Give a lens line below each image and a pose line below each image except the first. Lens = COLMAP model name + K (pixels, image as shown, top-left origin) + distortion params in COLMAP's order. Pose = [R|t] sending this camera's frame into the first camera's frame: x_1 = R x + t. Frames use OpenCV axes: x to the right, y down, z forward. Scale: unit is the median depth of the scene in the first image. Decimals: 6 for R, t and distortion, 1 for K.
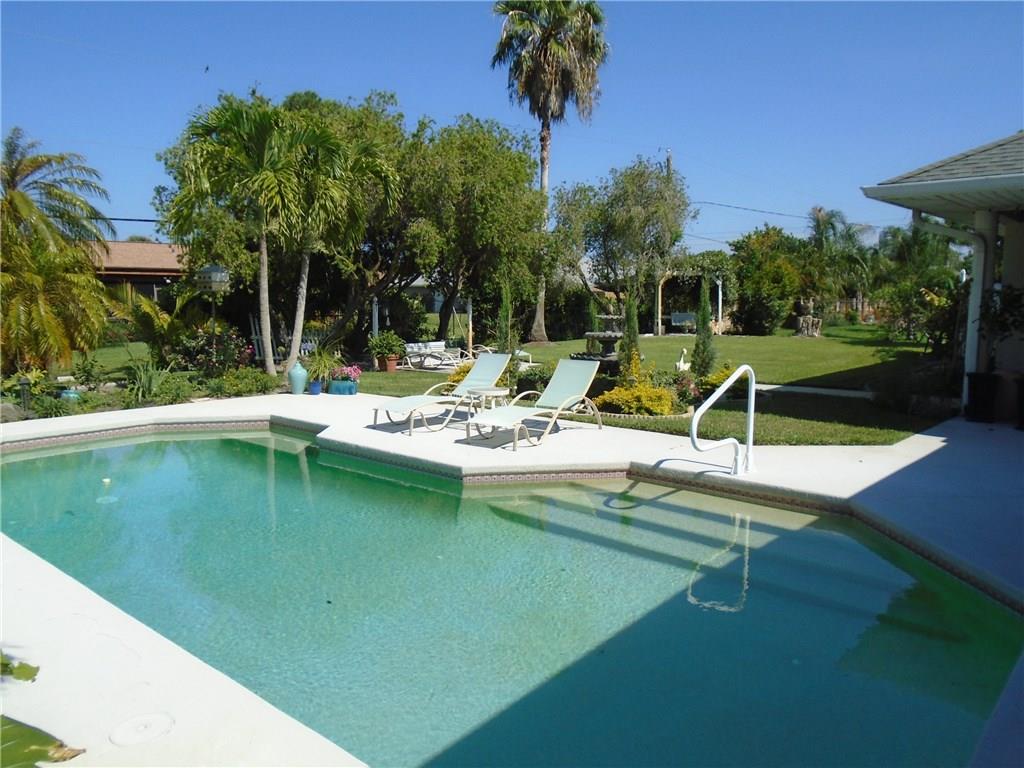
lens RADIAL K [[790.9, 0, 510.3], [0, 790.9, 380.0], [0, 0, 1]] dist [-0.003646, 0.000577]
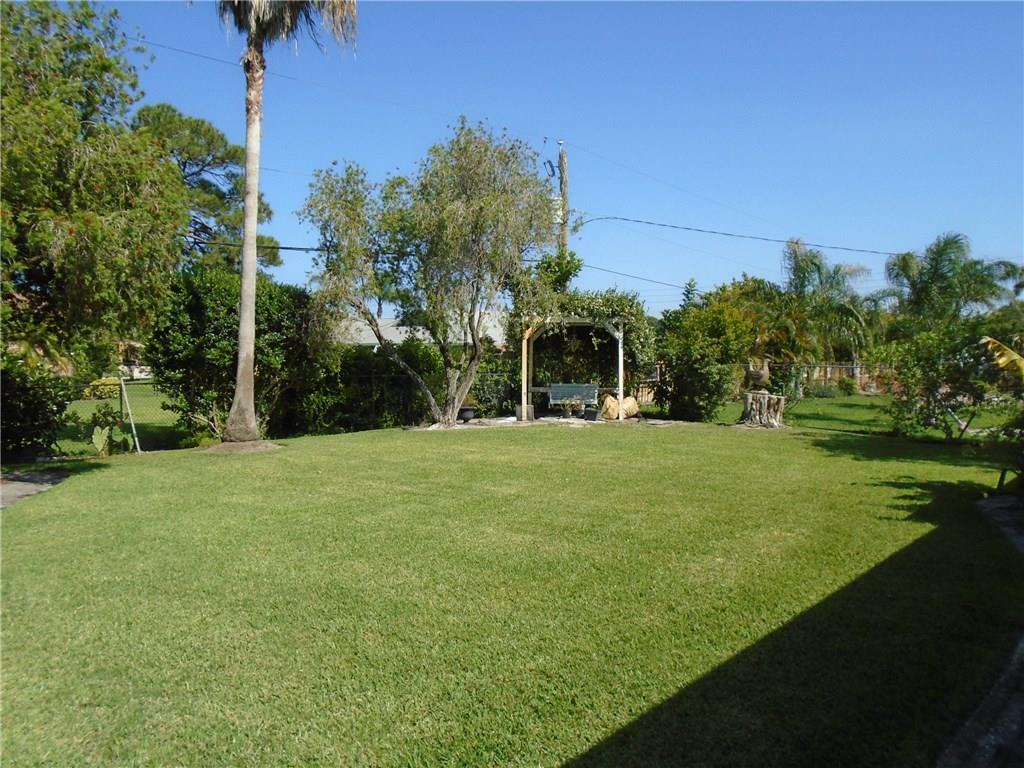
lens RADIAL K [[790.9, 0, 510.3], [0, 790.9, 380.0], [0, 0, 1]] dist [-0.003646, 0.000577]
pose [[0.999986, 0.003039, -0.004289, 0.177055], [-0.003367, 0.996887, -0.078773, -0.038736], [0.004037, 0.078786, 0.996883, 0.378054]]
